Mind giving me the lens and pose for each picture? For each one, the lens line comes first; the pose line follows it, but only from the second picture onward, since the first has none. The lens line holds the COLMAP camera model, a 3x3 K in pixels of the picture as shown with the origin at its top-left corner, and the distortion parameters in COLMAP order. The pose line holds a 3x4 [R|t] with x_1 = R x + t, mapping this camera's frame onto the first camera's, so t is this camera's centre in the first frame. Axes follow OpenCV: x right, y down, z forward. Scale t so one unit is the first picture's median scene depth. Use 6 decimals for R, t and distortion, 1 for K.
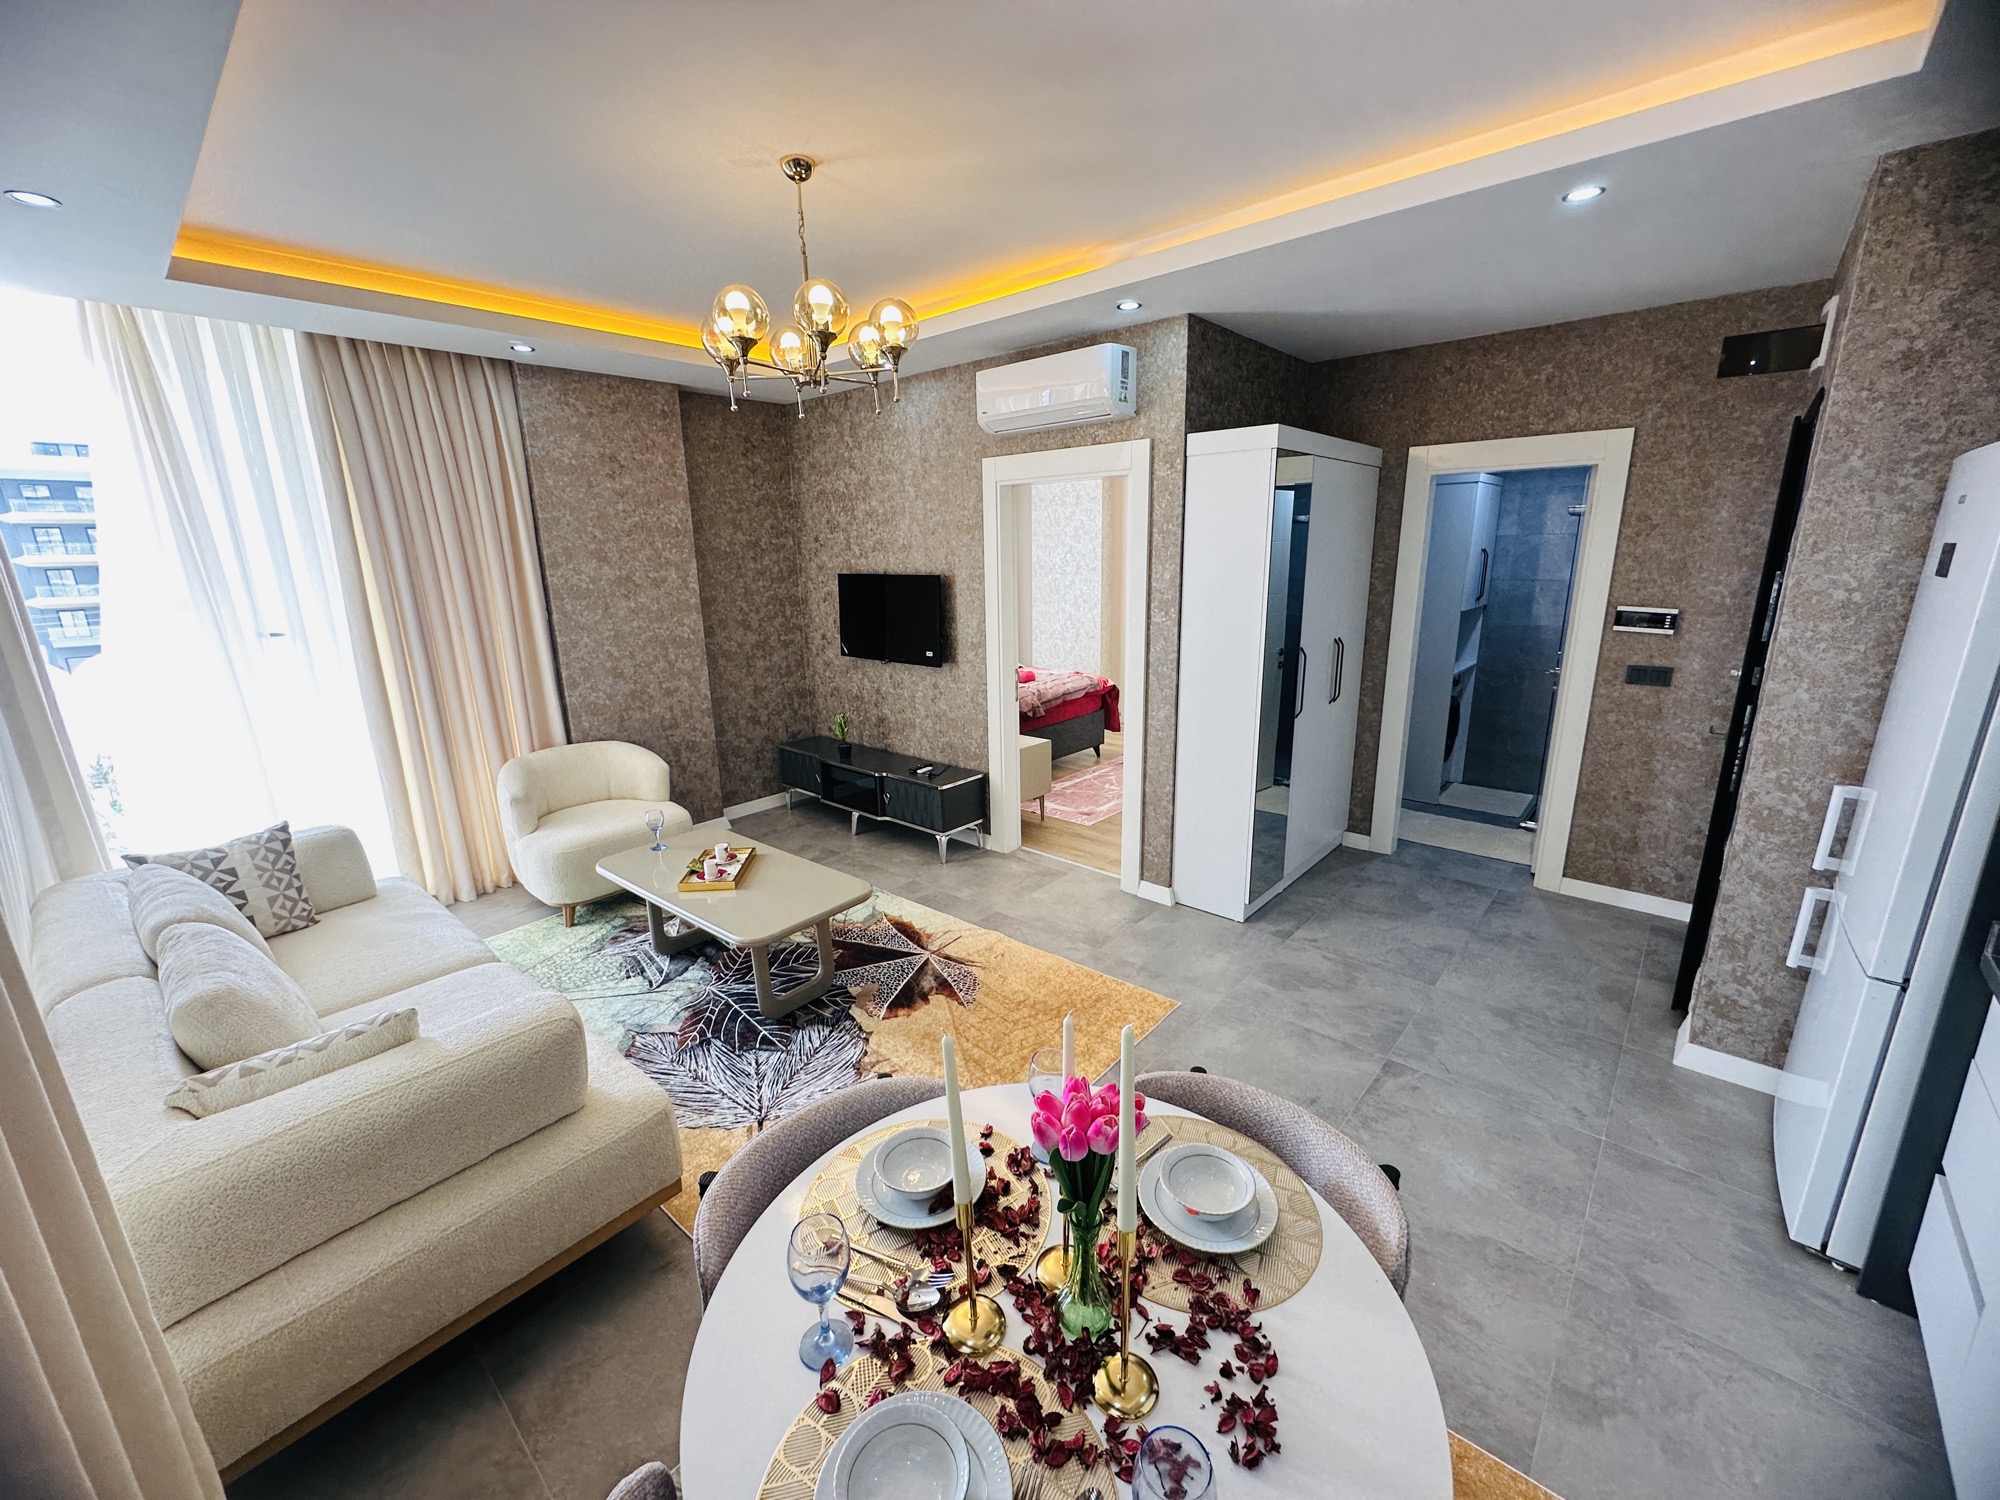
lens RADIAL K [[800.1, 0, 999.7], [0, 800.1, 746.8], [0, 0, 1]] dist [-0.003696, 0.000893]
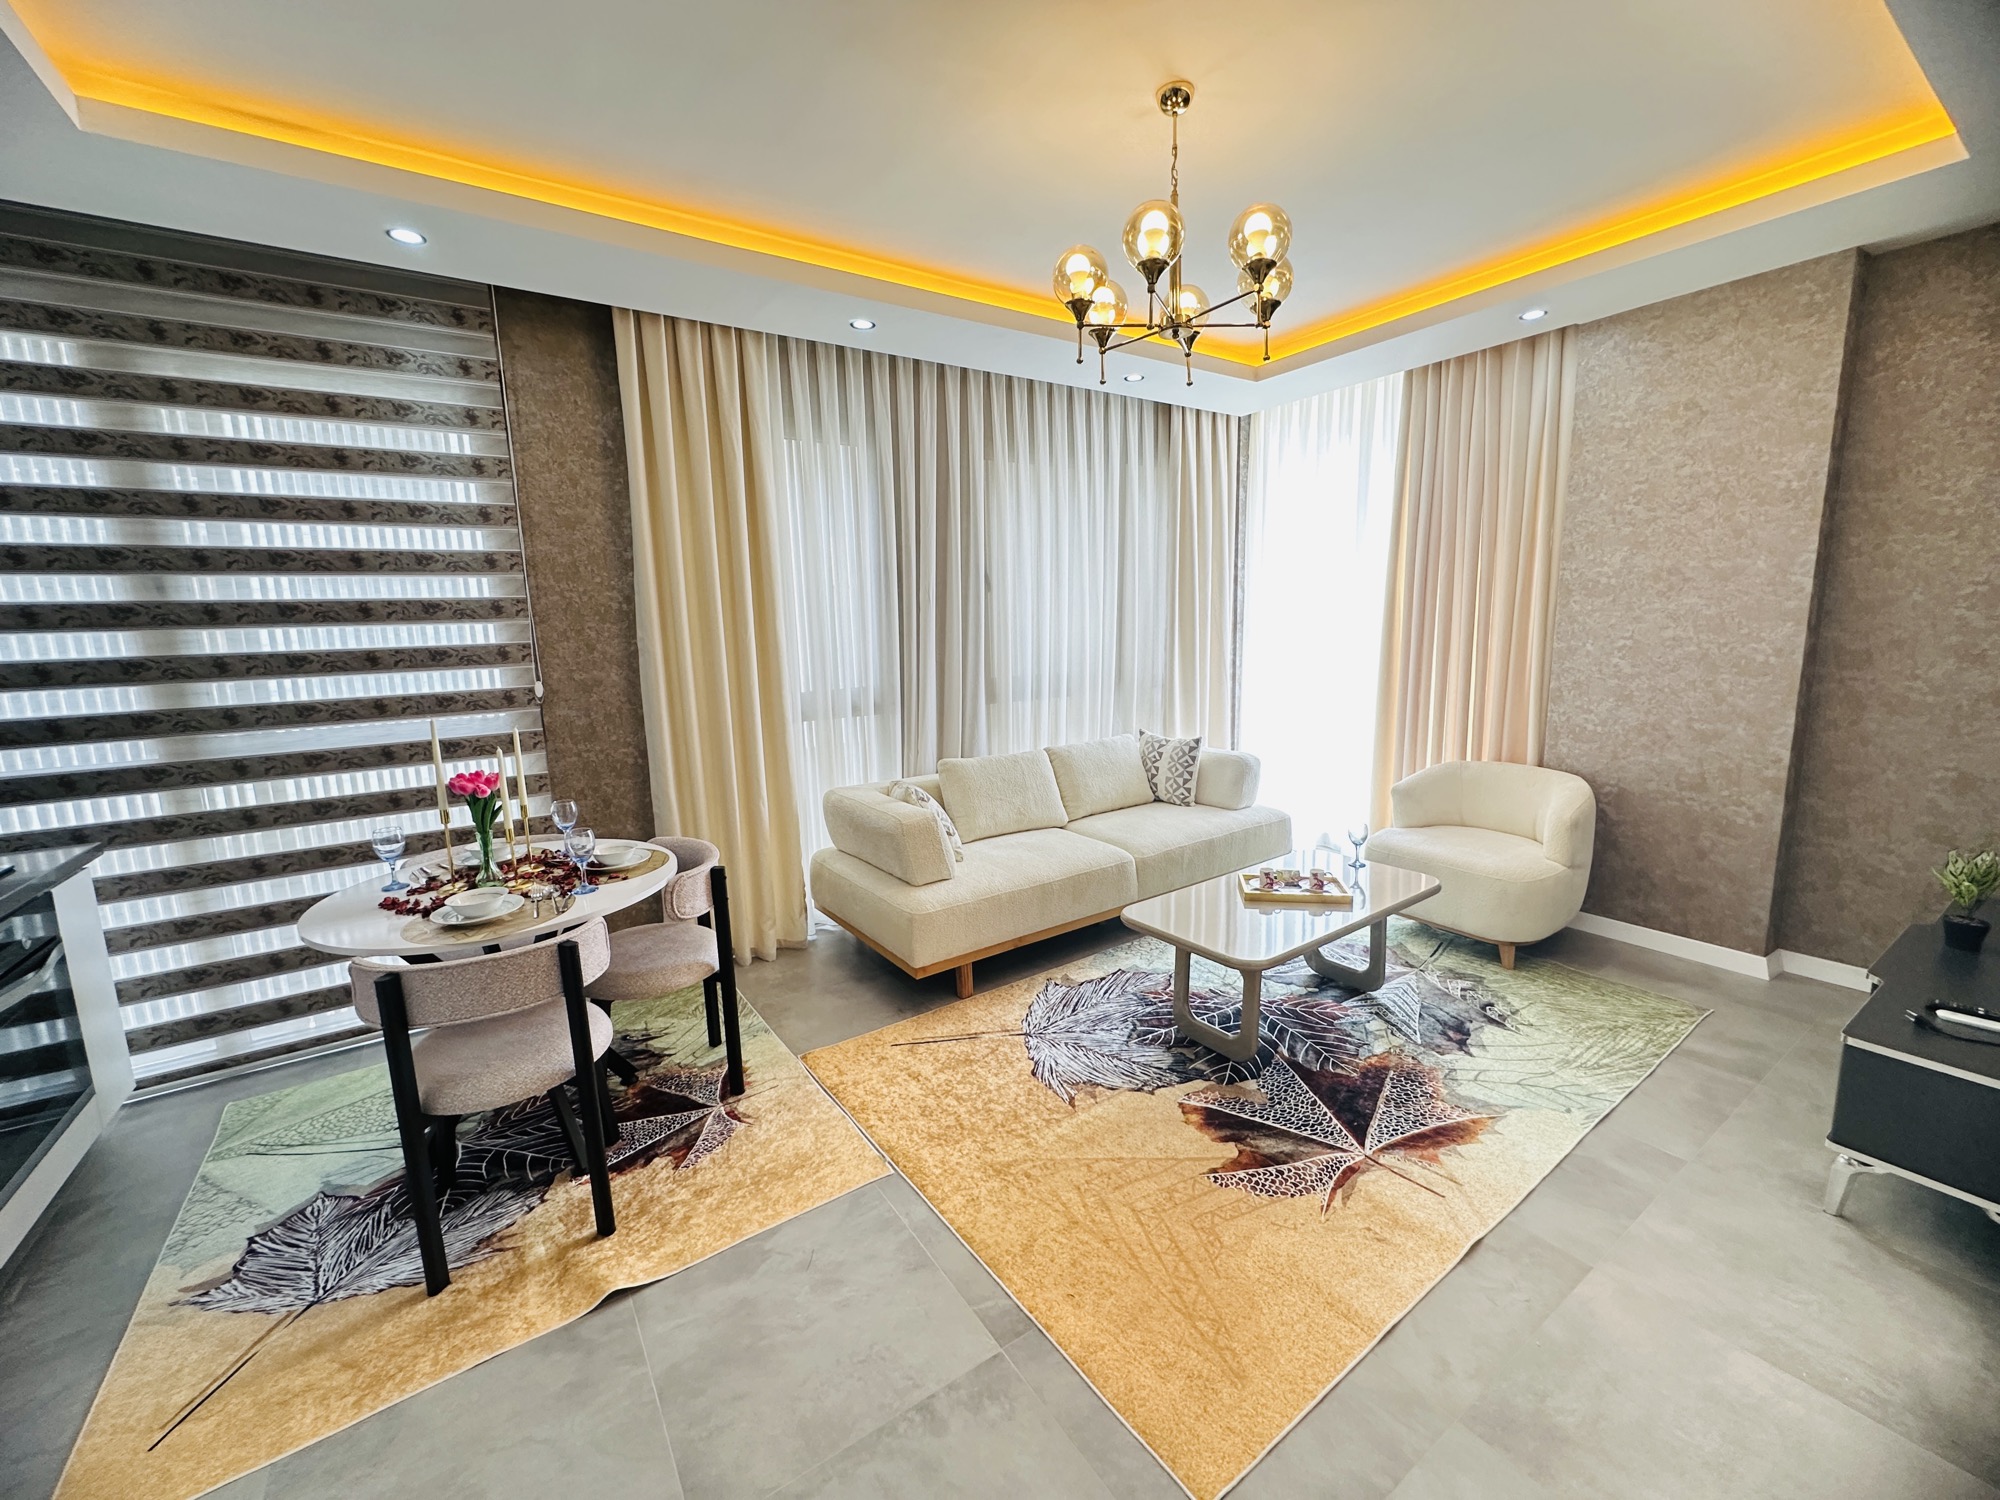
lens RADIAL K [[800.1, 0, 999.6], [0, 800.1, 747.8], [0, 0, 1]] dist [-0.003696, 0.000893]
pose [[-0.247388, 0.177559, -0.952508, 0.555755], [-0.203497, 0.951617, 0.230246, -0.136696], [0.947306, 0.250793, -0.199286, 0.830073]]
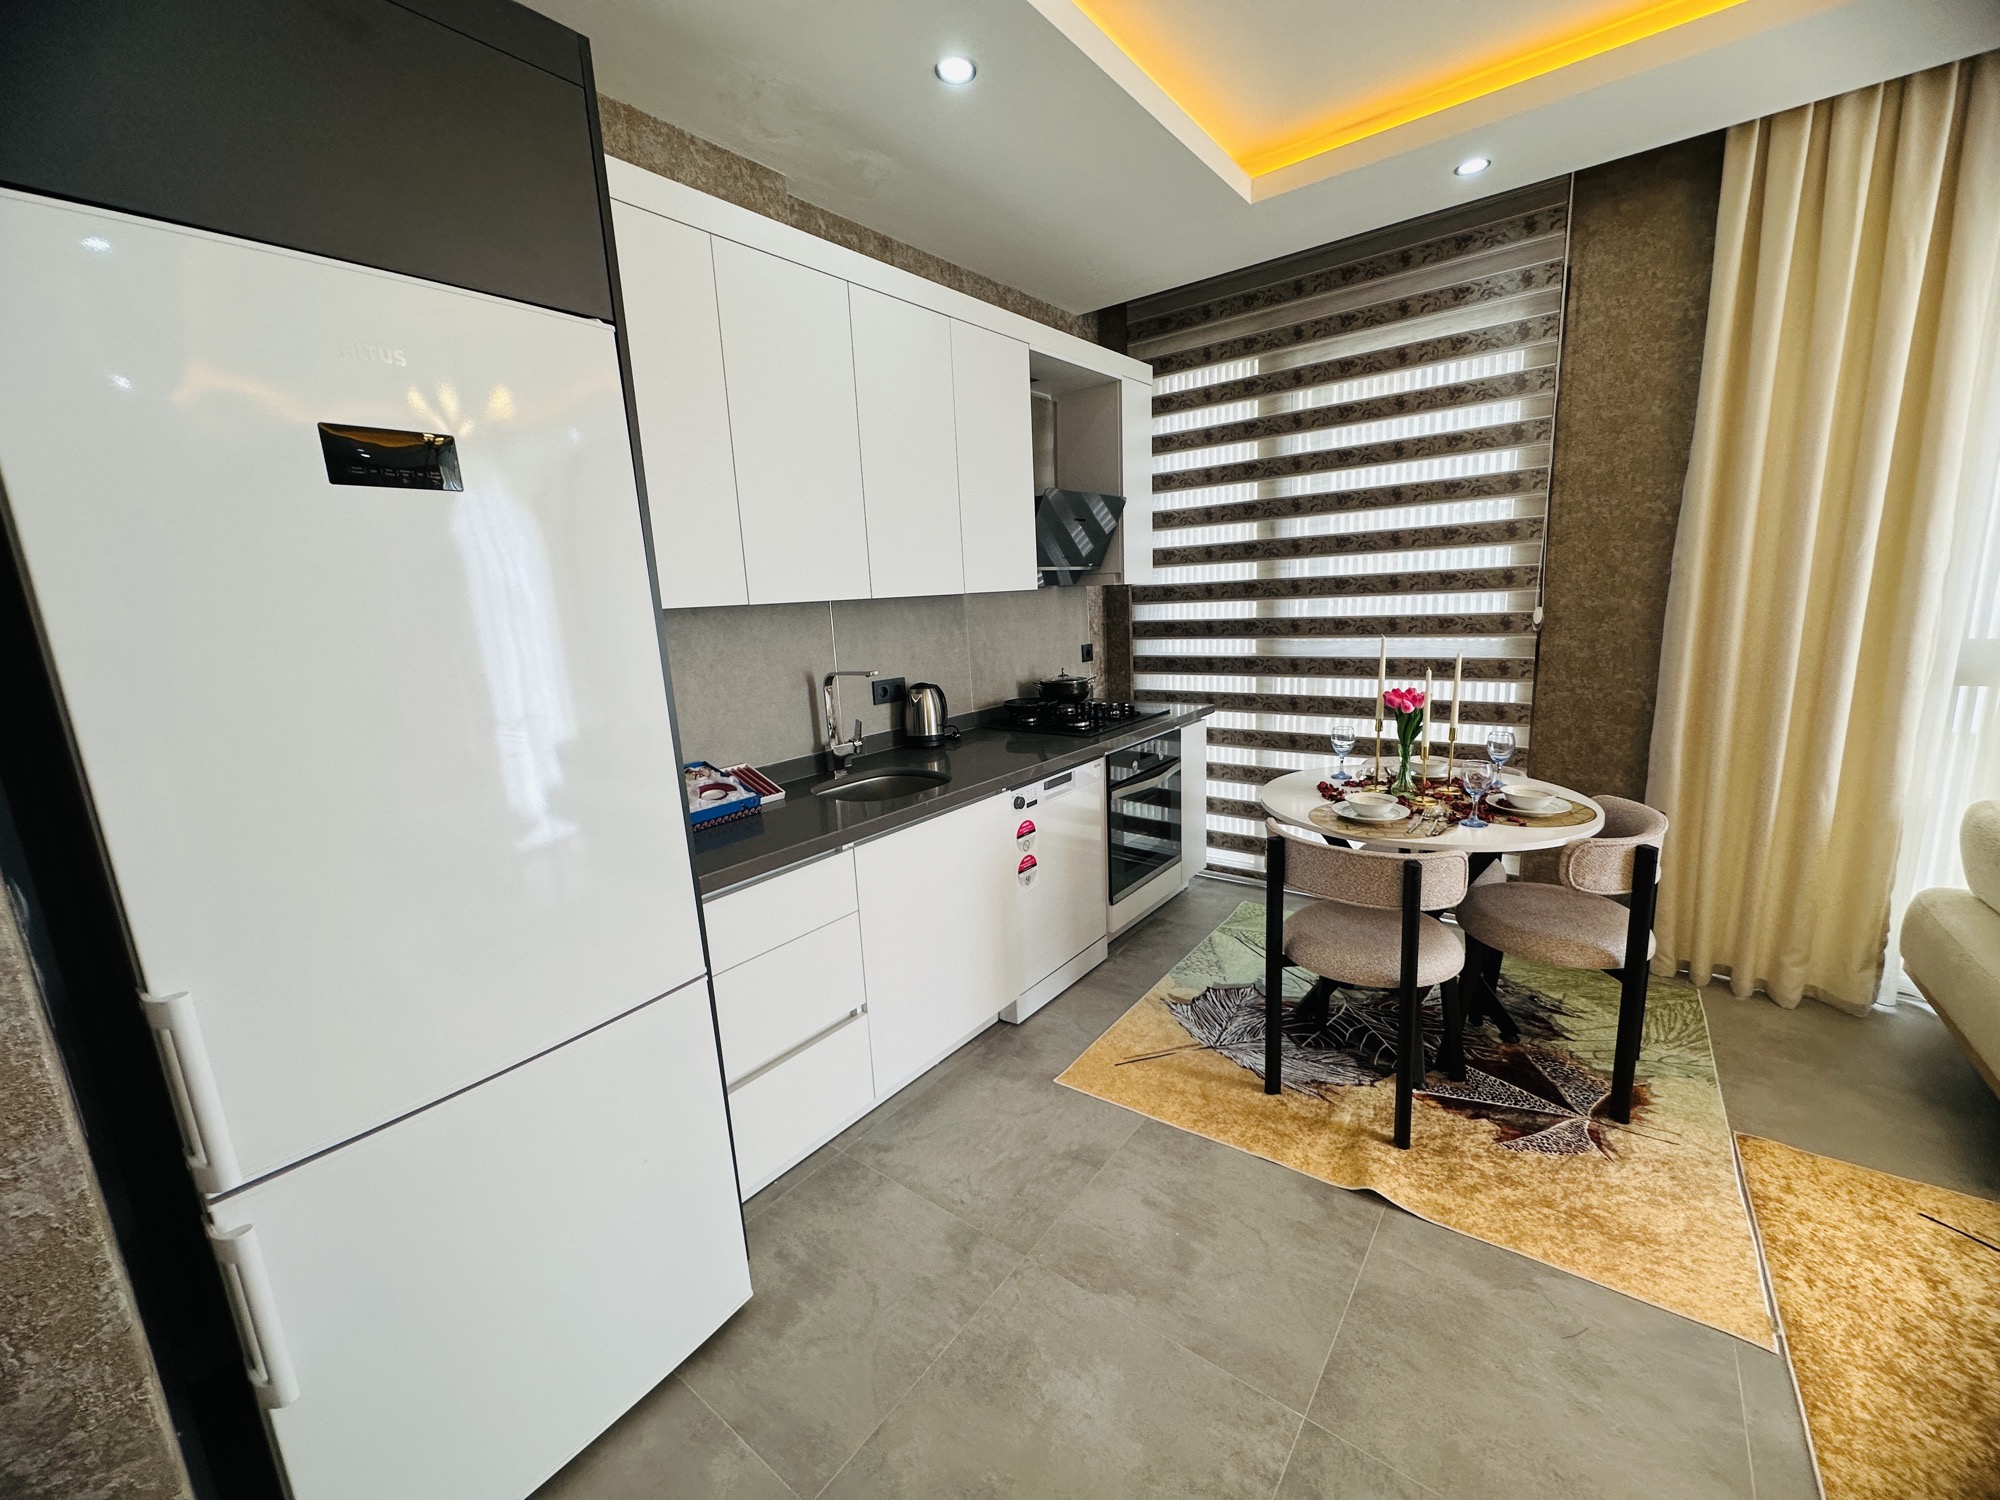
lens RADIAL K [[800.1, 0, 1000.2], [0, 800.1, 747.2], [0, 0, 1]] dist [-0.003696, 0.000893]
pose [[-0.995033, 0.081015, -0.057836, 0.442710], [0.048760, 0.903242, 0.426352, -0.151833], [0.086781, 0.421414, -0.902706, 0.926369]]
